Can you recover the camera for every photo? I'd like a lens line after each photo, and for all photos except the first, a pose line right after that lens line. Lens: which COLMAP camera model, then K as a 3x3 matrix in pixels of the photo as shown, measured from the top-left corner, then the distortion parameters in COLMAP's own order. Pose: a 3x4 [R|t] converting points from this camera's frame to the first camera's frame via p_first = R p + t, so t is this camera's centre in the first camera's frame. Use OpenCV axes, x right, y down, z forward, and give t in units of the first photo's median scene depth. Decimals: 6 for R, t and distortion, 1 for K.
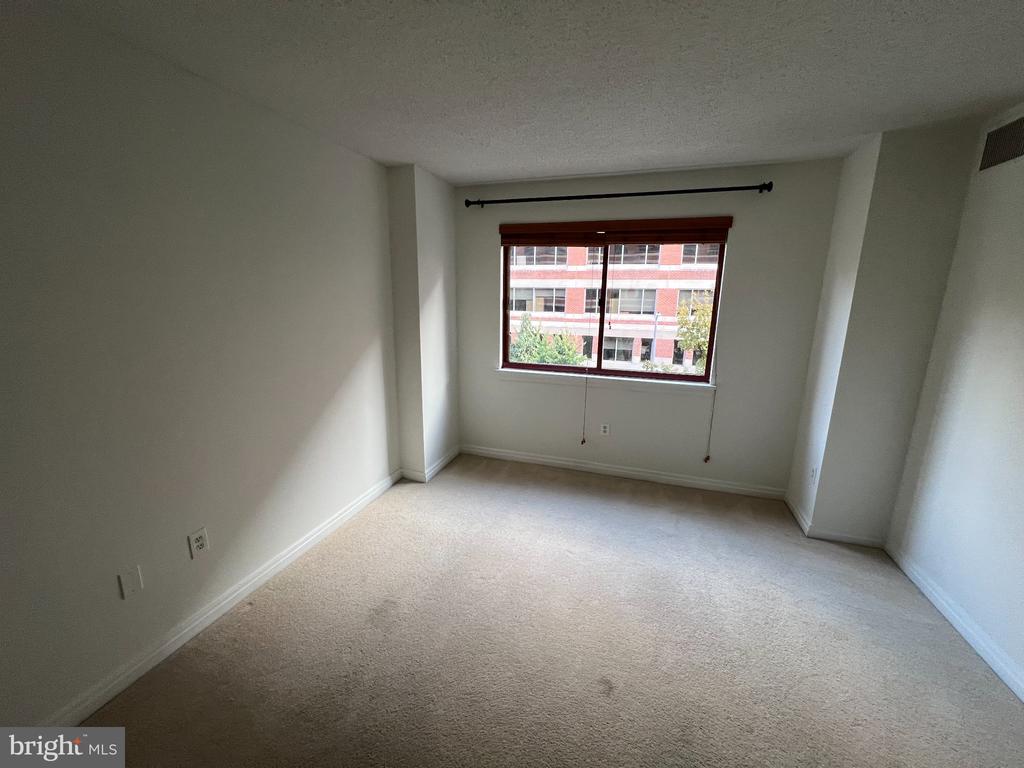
lens RADIAL K [[408.8, 0, 509.4], [0, 408.8, 379.3], [0, 0, 1]] dist [-0.003029, 0.000059]
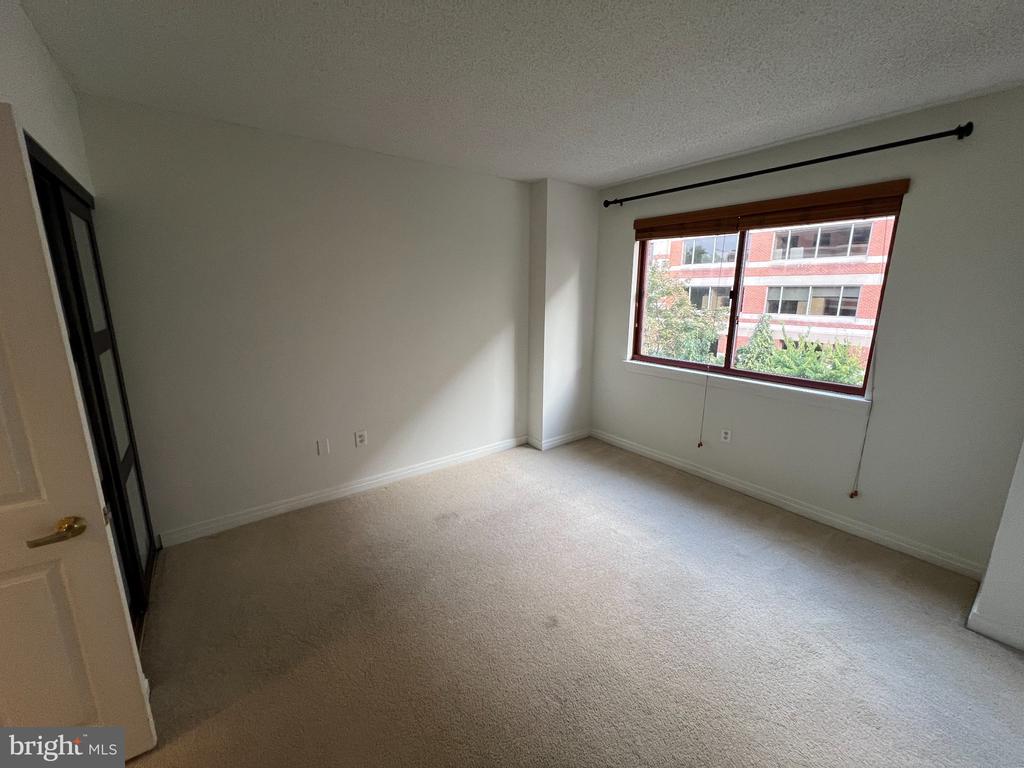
lens RADIAL K [[411.6, 0, 514.4], [0, 411.6, 380.2], [0, 0, 1]] dist [-0.000337, 0.000118]
pose [[0.823147, 0.110328, -0.557007, 0.352637], [-0.112244, 0.993202, 0.030851, 0.026099], [0.556624, 0.037126, 0.829935, -0.021004]]
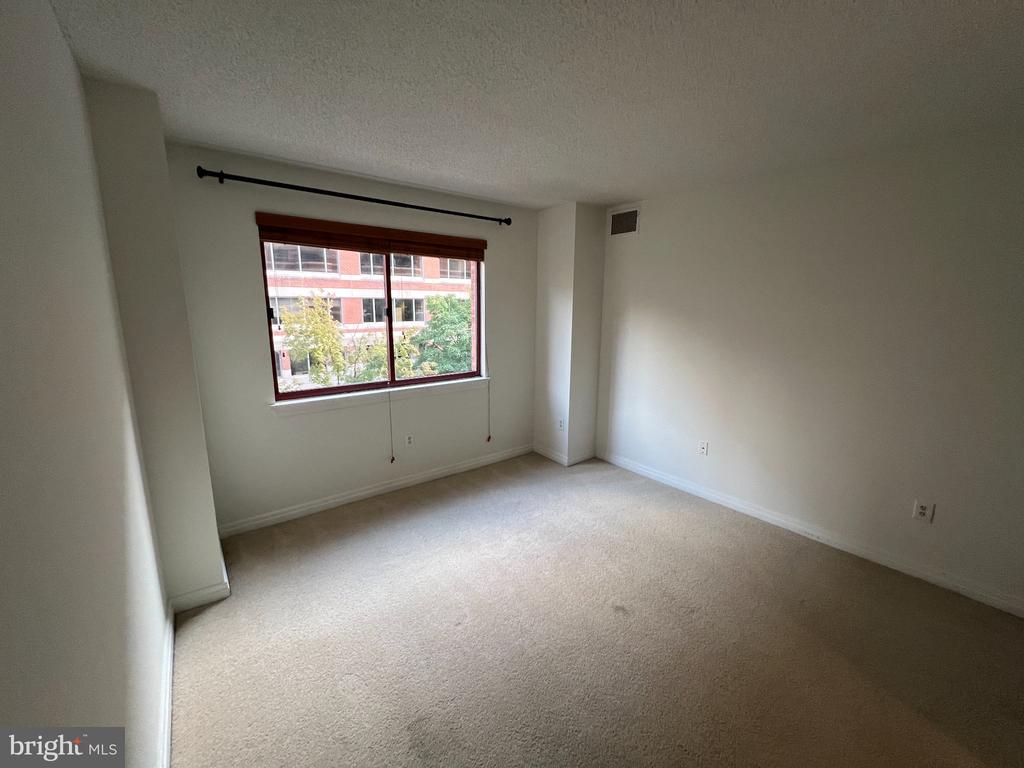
lens RADIAL K [[410.9, 0, 516.2], [0, 410.9, 380.0], [0, 0, 1]] dist [0.000982, 0.000045]
pose [[0.553434, -0.165630, 0.816258, -0.422282], [0.169061, 0.981966, 0.084629, -0.062991], [-0.815555, 0.091161, 0.571455, 0.216783]]
